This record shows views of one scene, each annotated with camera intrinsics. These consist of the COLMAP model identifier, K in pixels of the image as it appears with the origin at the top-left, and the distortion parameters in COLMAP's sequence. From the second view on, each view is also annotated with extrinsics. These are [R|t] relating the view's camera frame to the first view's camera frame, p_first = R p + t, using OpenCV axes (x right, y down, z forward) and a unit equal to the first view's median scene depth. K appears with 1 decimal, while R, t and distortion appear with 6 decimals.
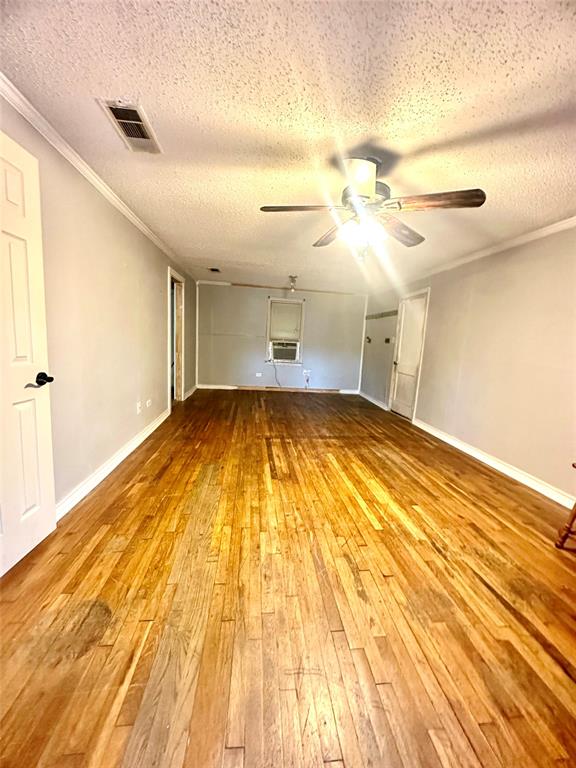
lens RADIAL K [[304.3, 0, 288.0], [0, 304.3, 384.0], [0, 0, 1]] dist [-0.005056, 0.000150]
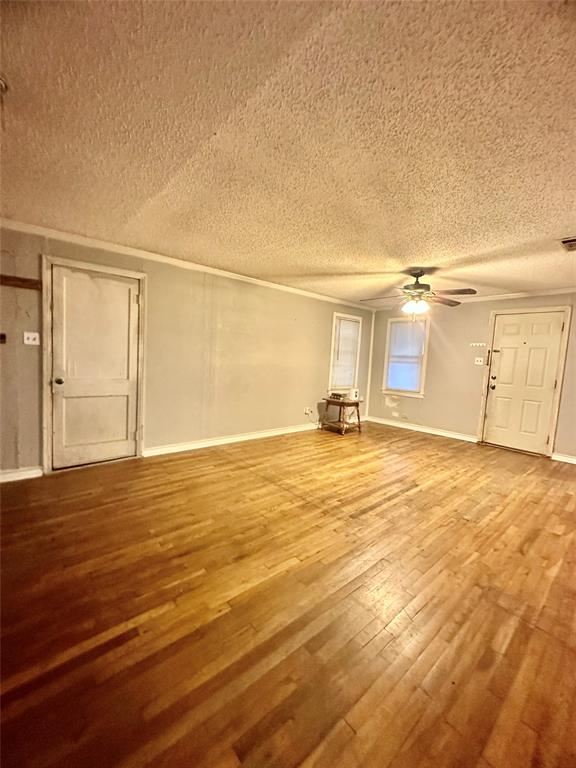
lens RADIAL K [[304.3, 0, 288.0], [0, 304.3, 384.0], [0, 0, 1]] dist [-0.005056, 0.000150]
pose [[-0.553734, -0.155524, 0.818041, -0.634252], [0.042922, 0.975766, 0.214565, -0.327492], [-0.831587, 0.153924, -0.533639, 1.873180]]
